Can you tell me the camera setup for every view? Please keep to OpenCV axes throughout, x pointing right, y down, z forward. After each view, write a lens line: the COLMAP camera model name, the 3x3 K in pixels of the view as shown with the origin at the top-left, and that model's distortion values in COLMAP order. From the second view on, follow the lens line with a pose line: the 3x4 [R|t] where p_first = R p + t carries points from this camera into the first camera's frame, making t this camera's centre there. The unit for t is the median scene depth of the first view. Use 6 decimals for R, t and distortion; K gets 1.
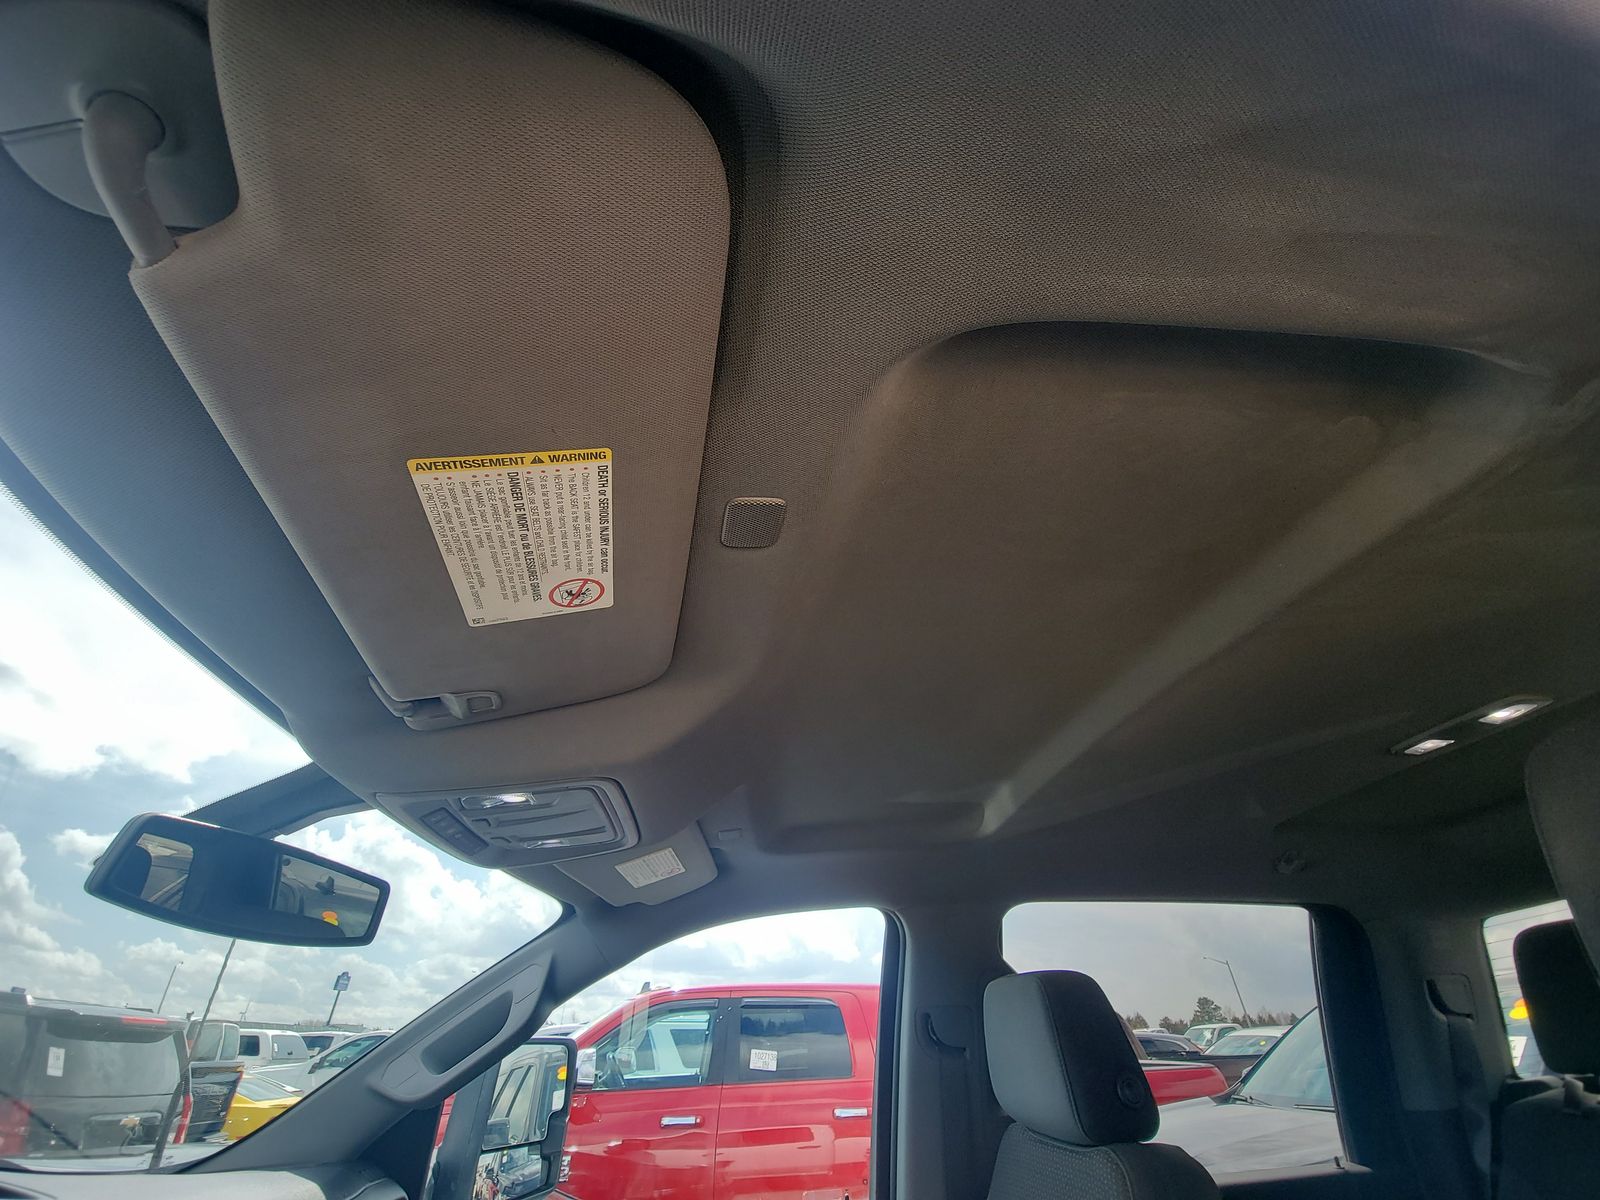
lens RADIAL K [[632.5, 0, 800.0], [0, 632.5, 600.0], [0, 0, 1]] dist [0.000112, 0.008471]
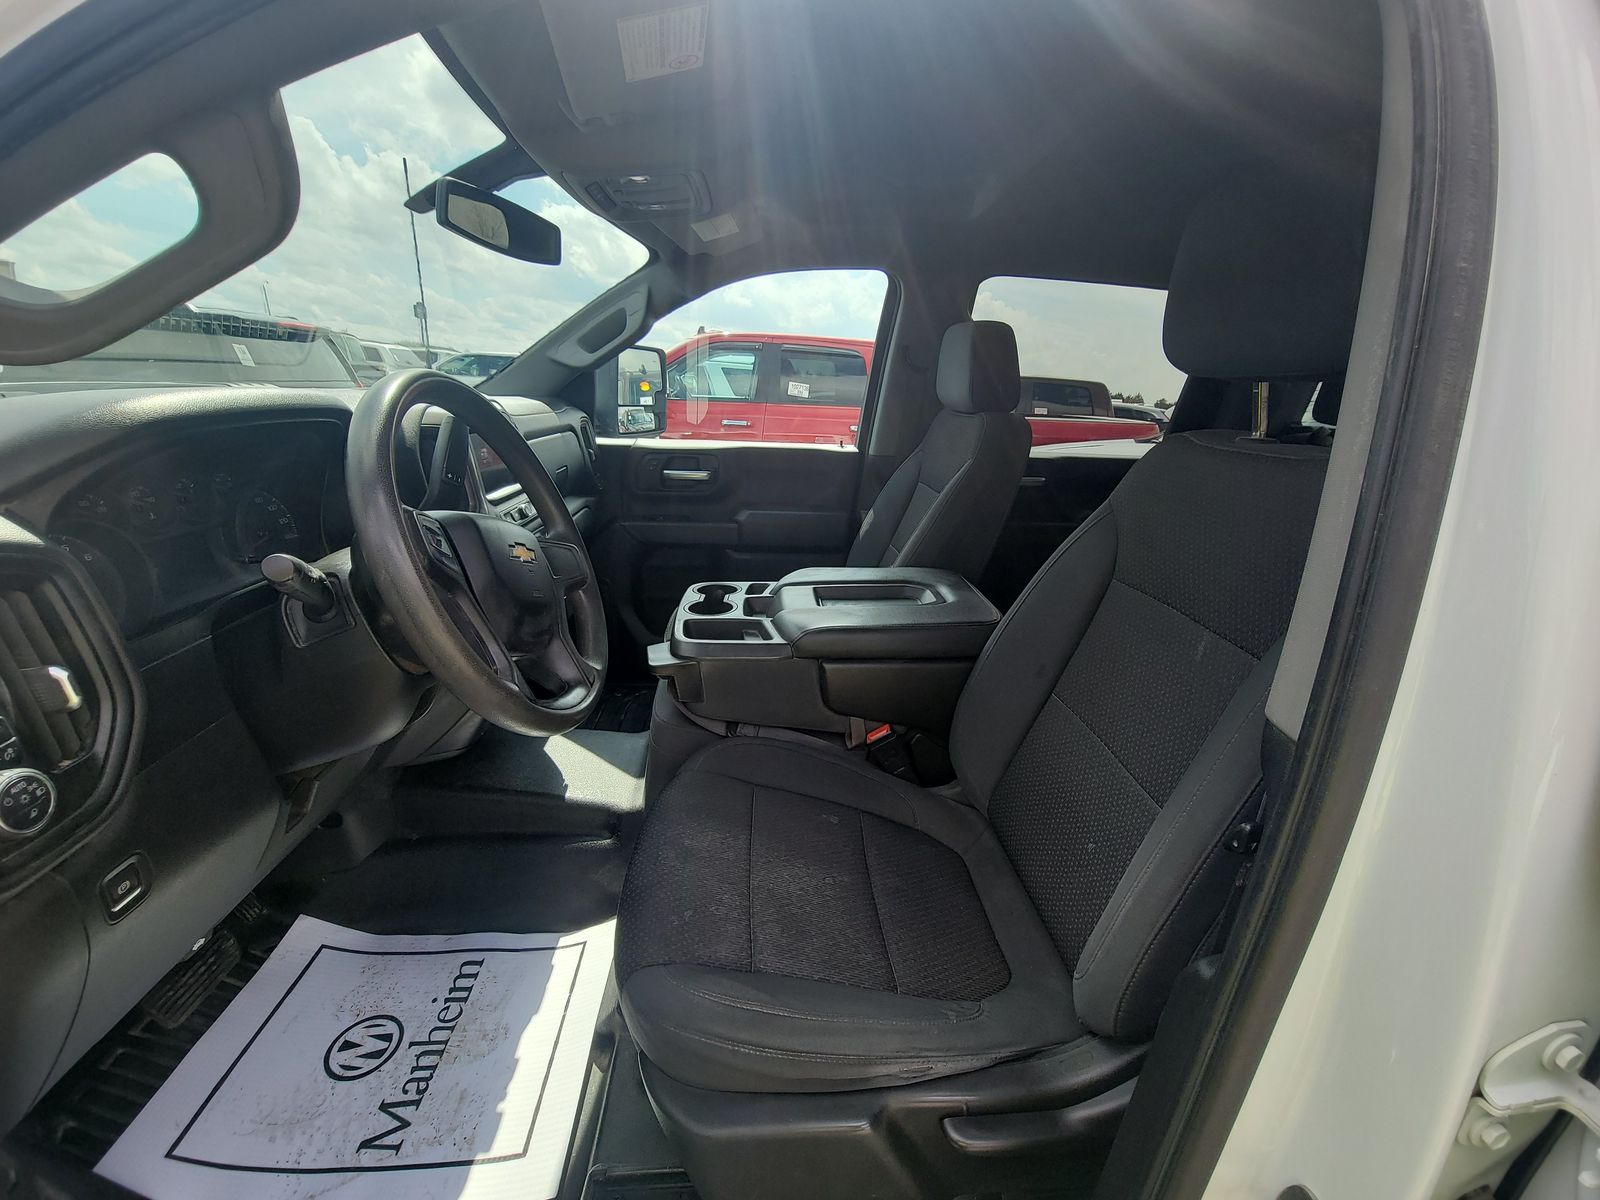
lens RADIAL K [[656.2, 0, 800.0], [0, 656.2, 600.0], [0, 0, 1]] dist [-0.001695, -0.000176]
pose [[0.996007, 0.085740, -0.024872, 0.038587], [-0.032878, 0.611304, 0.790713, -0.151748], [0.083000, -0.786738, 0.611682, -0.347455]]
